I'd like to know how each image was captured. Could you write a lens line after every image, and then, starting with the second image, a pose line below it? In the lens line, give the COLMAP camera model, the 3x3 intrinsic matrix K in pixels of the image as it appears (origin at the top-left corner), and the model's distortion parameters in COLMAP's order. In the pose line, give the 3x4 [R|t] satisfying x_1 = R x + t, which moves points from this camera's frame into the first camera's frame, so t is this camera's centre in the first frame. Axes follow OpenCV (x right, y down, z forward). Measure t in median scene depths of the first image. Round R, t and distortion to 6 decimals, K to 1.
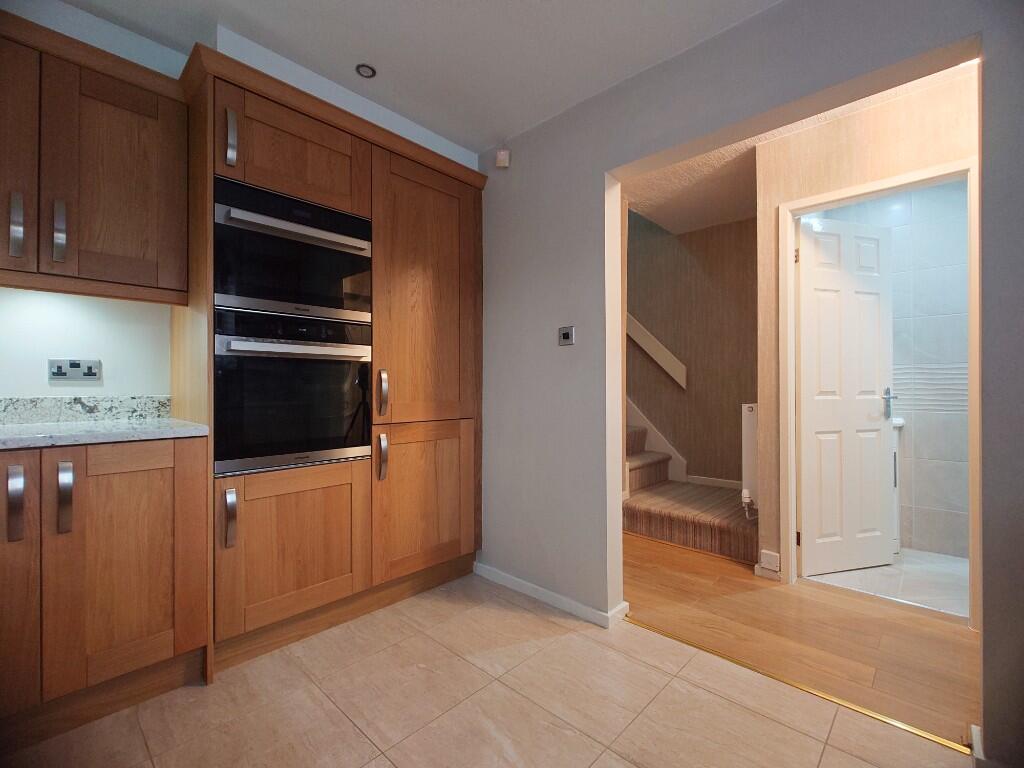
lens RADIAL K [[464.7, 0, 512.0], [0, 464.7, 384.0], [0, 0, 1]] dist [0.000492, 0.000026]
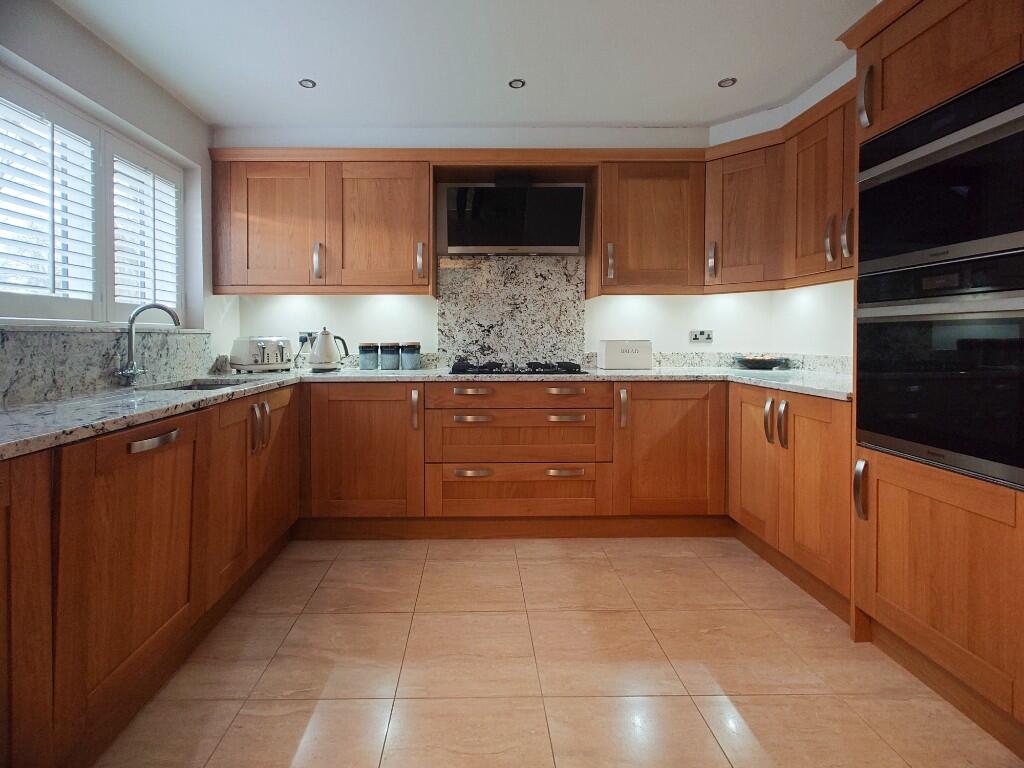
lens RADIAL K [[464.7, 0, 512.0], [0, 464.7, 384.0], [0, 0, 1]] dist [0.000492, 0.000026]
pose [[-0.675434, 0.061175, -0.734878, 0.599686], [-0.014343, 0.995275, 0.096034, -0.005142], [0.737281, 0.075405, -0.671365, 1.130473]]
